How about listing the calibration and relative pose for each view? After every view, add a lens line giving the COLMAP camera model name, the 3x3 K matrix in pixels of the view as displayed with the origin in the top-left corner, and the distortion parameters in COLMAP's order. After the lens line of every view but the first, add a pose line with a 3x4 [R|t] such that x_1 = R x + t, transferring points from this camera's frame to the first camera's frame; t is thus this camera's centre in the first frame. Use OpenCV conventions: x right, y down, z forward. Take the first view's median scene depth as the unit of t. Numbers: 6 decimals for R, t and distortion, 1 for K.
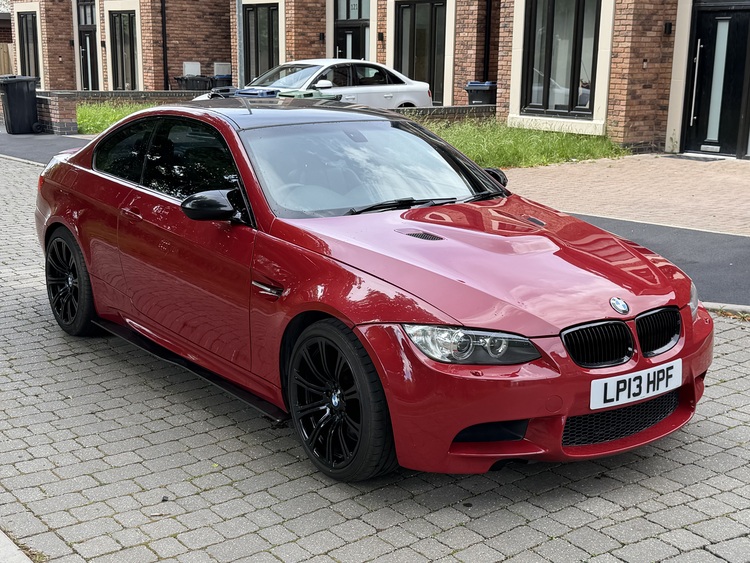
lens RADIAL K [[1070.3, 0, 375.0], [0, 1070.3, 281.5], [0, 0, 1]] dist [0.244818, -0.599094]
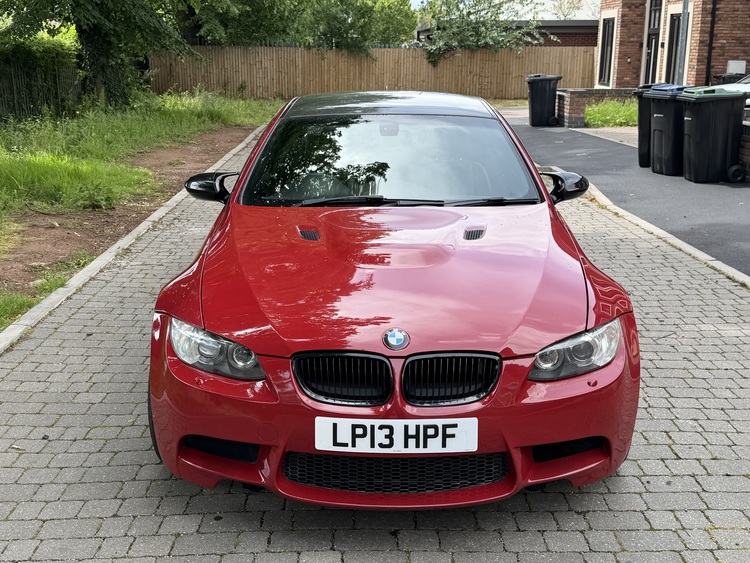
lens RADIAL K [[935.4, 0, 375.0], [0, 935.4, 281.5], [0, 0, 1]] dist [0.254762, -0.649141]
pose [[0.790910, 0.140386, -0.595611, 0.636647], [-0.125488, 0.989852, 0.066673, -0.069419], [0.598927, 0.022009, 0.800501, 0.390238]]
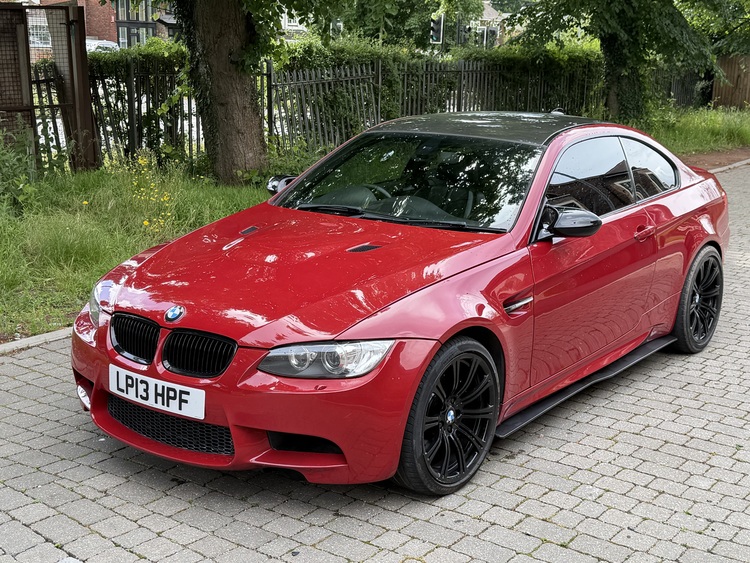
lens RADIAL K [[1070.3, 0, 375.0], [0, 1070.3, 281.5], [0, 0, 1]] dist [0.244818, -0.599094]
pose [[0.273600, 0.207105, -0.939282, 1.197865], [-0.227141, 0.962835, 0.146136, -0.193762], [0.934639, 0.173366, 0.310474, 0.842541]]
